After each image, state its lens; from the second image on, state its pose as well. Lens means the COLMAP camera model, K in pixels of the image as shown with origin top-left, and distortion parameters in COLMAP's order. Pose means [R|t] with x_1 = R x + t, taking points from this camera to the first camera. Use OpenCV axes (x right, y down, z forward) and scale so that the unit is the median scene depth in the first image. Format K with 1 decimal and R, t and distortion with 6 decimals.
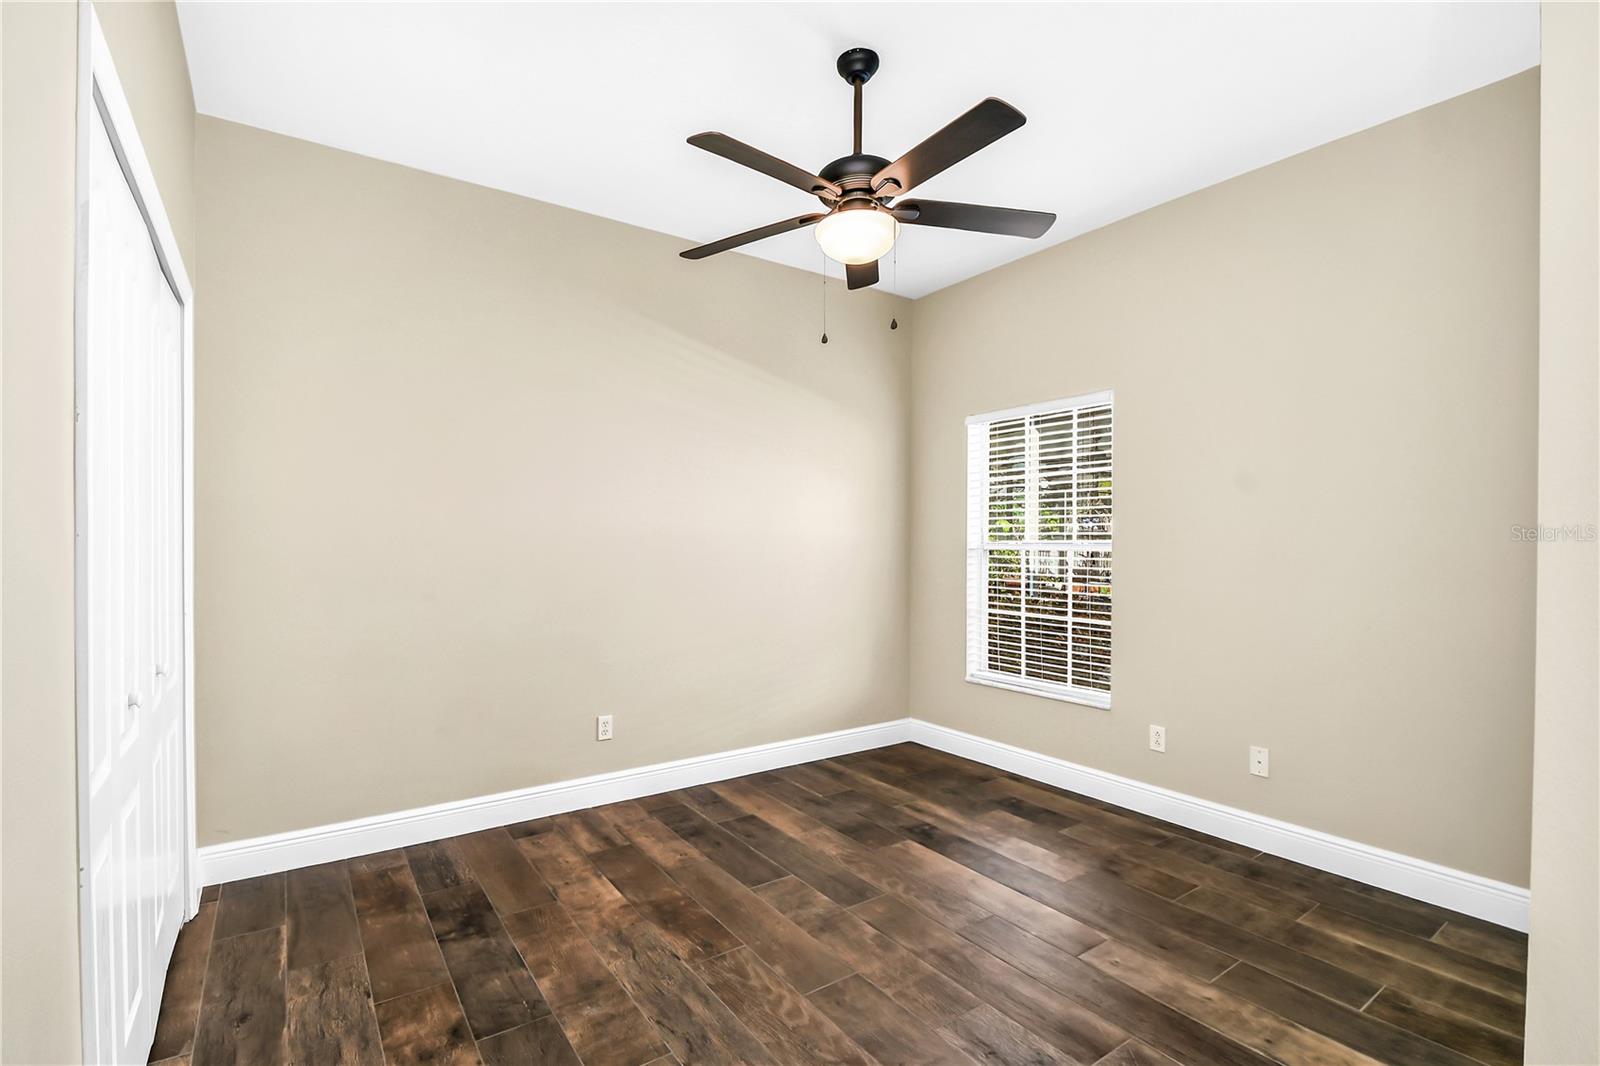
lens RADIAL K [[712.9, 0, 775.6], [0, 712.9, 555.7], [0, 0, 1]] dist [0.003424, -0.017086]
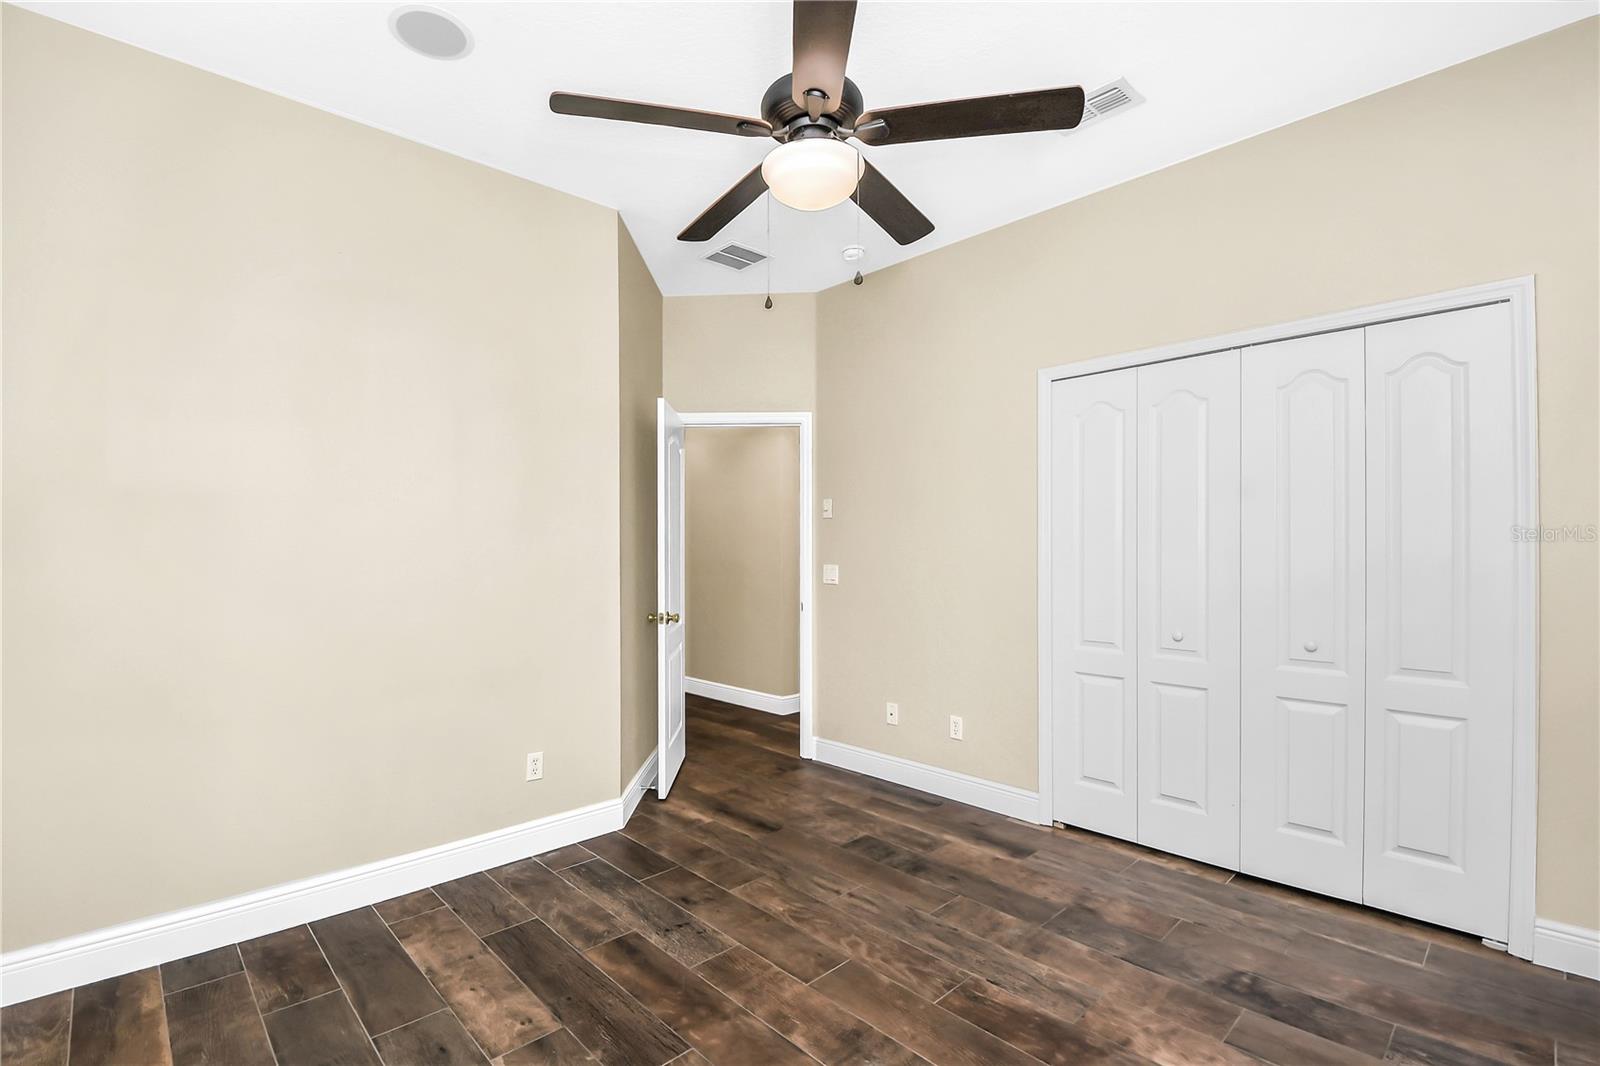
lens RADIAL K [[712.9, 0, 775.6], [0, 712.9, 555.7], [0, 0, 1]] dist [0.003424, -0.017086]
pose [[-0.988767, 0.003821, -0.149418, 0.312852], [0.000005, 0.999674, 0.025533, -0.040273], [0.149467, 0.025245, -0.988444, 2.018296]]
